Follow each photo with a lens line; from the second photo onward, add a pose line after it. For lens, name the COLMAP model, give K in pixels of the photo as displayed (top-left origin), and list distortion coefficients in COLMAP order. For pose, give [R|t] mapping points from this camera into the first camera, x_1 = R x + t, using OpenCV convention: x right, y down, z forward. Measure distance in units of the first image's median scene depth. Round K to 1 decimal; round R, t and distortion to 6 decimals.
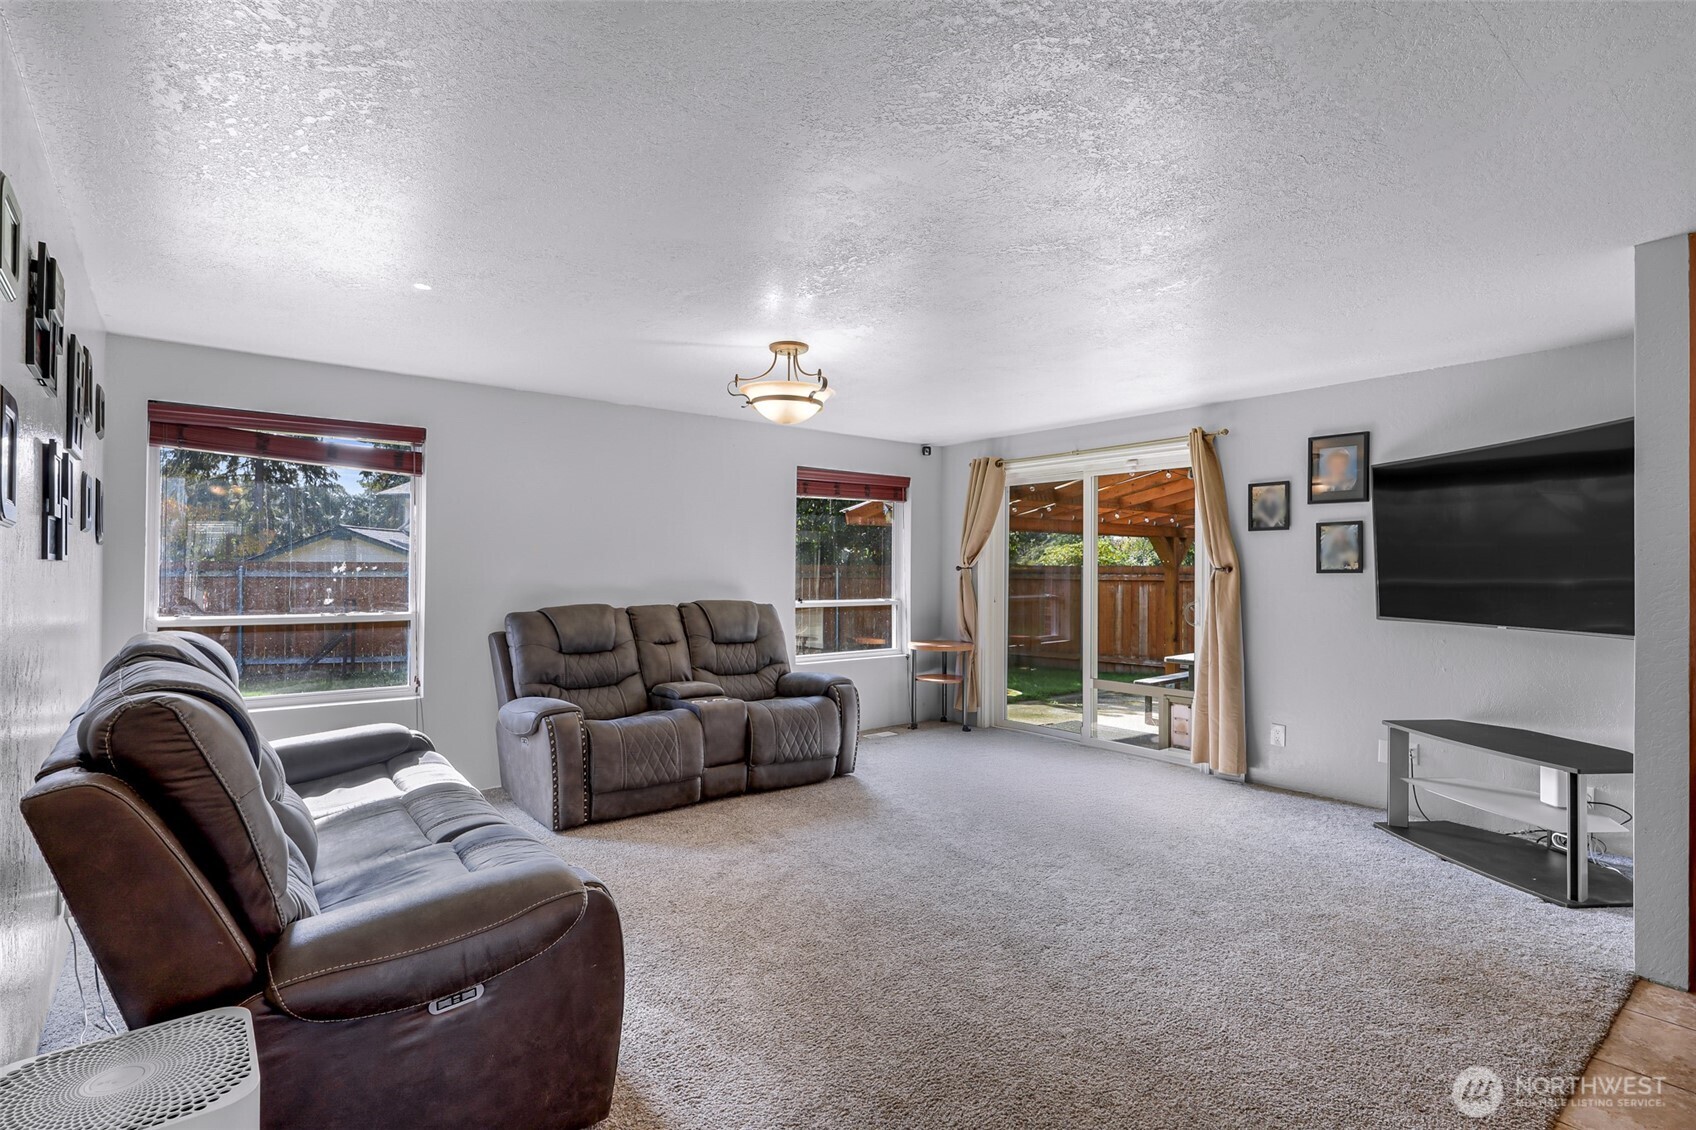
lens RADIAL K [[808.8, 0, 848.0], [0, 808.8, 565.0], [0, 0, 1]] dist [-0.000706, 0.000511]
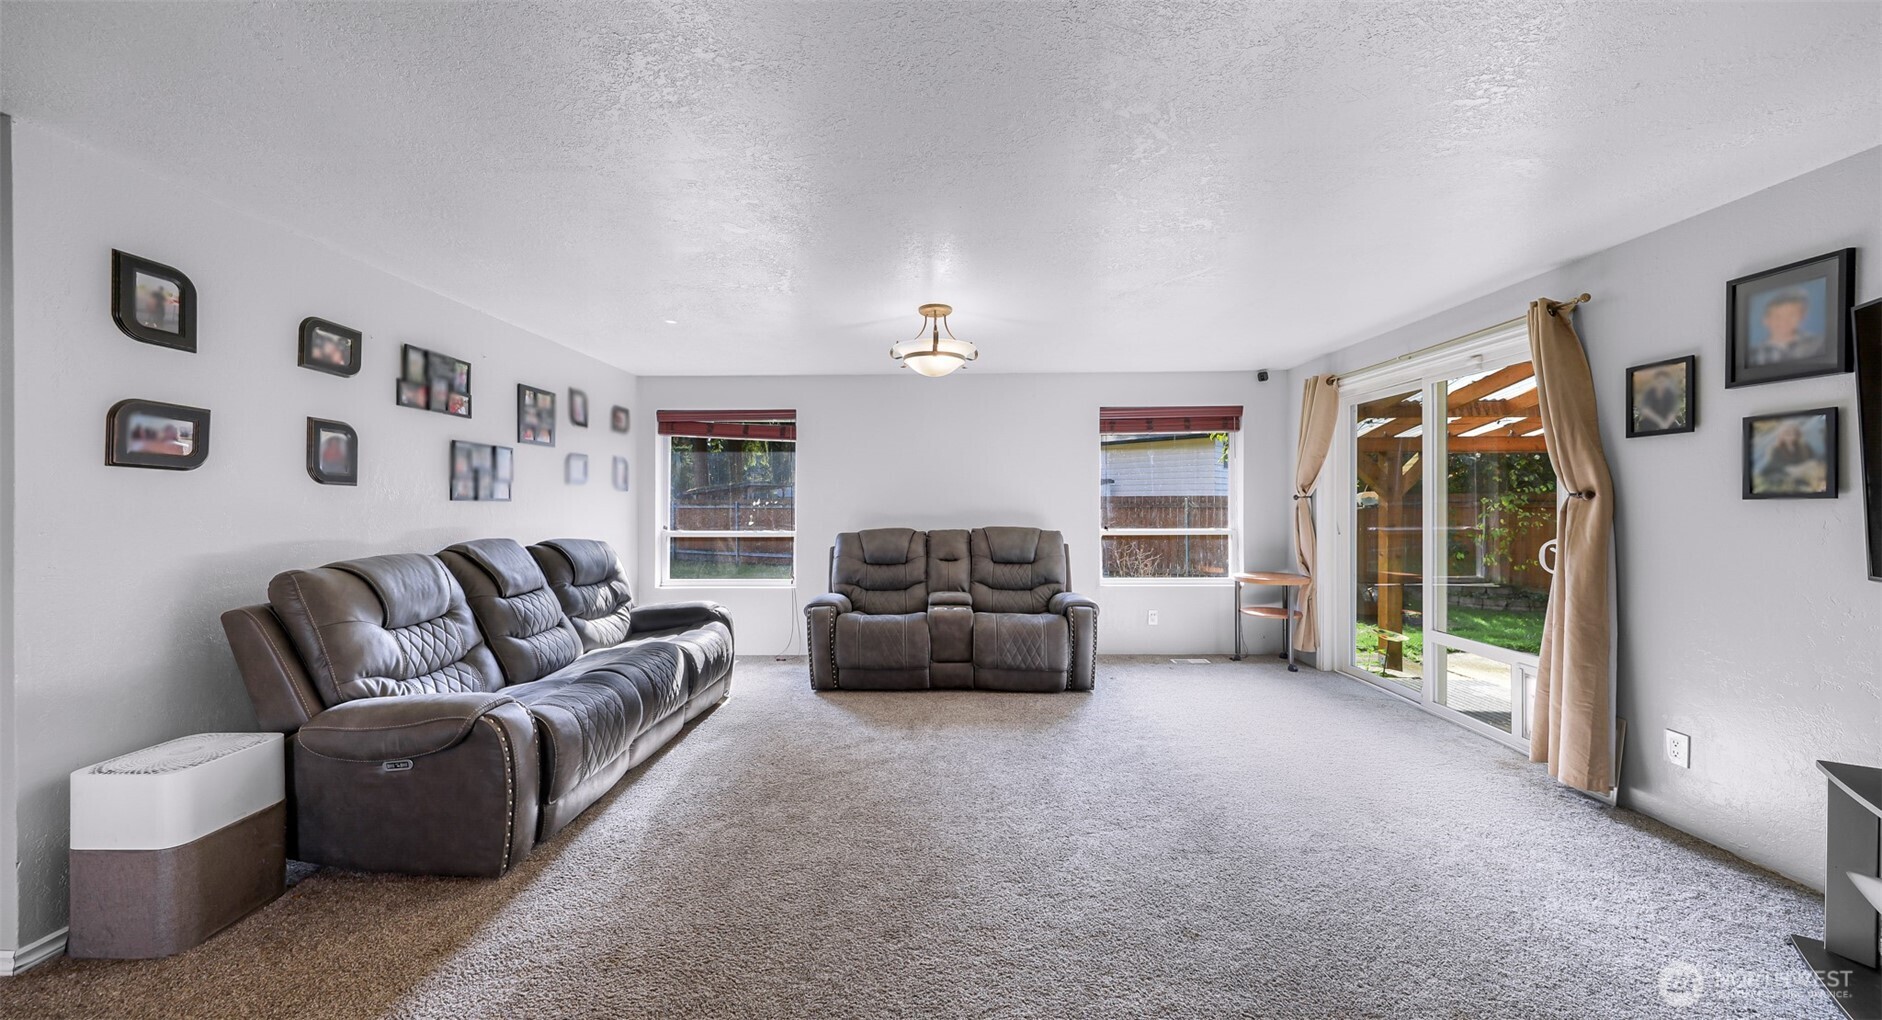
lens RADIAL K [[633.5, 0, 934.9], [0, 633.5, 504.1], [0, 0, 1]] dist [0.000604, -0.000073]
pose [[0.774924, -0.005177, -0.632033, 0.409224], [0.011869, 0.999909, 0.006363, 0.003319], [0.631943, -0.012433, 0.774915, 0.239205]]
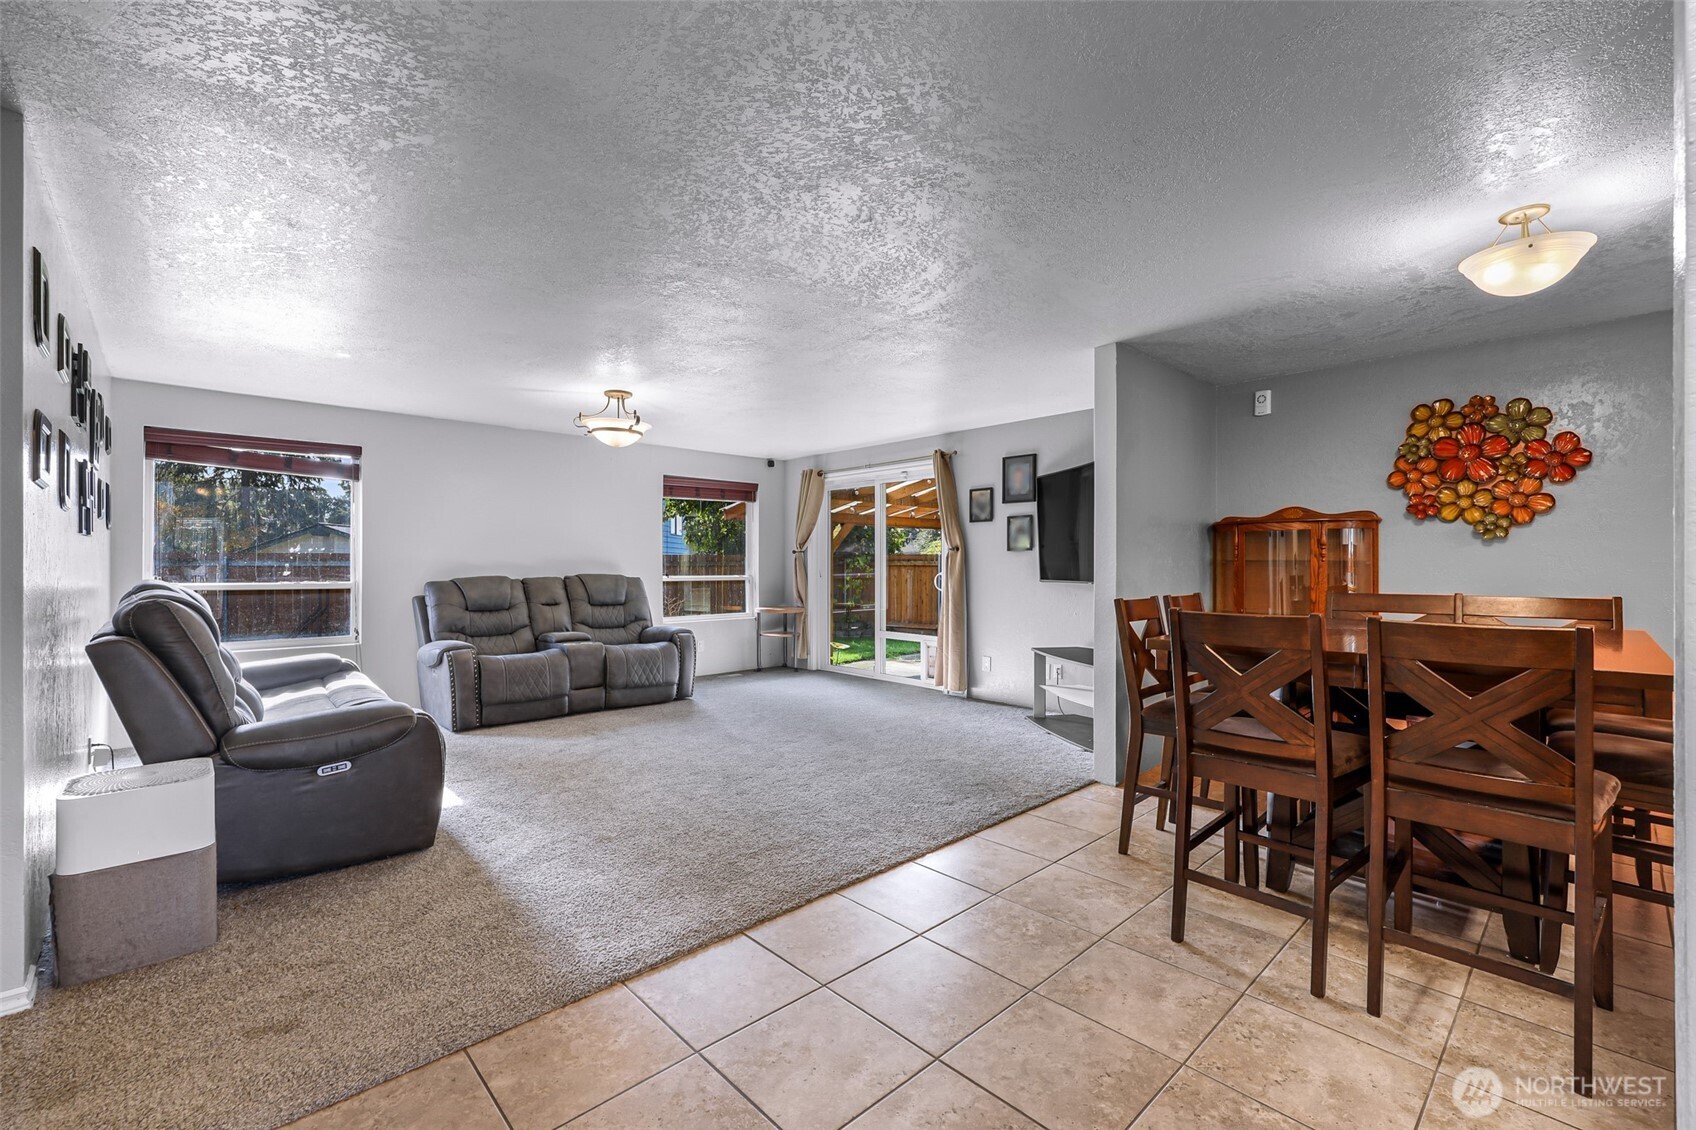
lens RADIAL K [[698.4, 0, 841.4], [0, 698.4, 564.3], [0, 0, 1]] dist [0.002050, 0.000105]
pose [[0.997206, -0.004769, 0.074551, 0.189446], [0.004179, 0.999959, 0.008077, 0.022614], [-0.074587, -0.007743, 0.997184, -0.230311]]
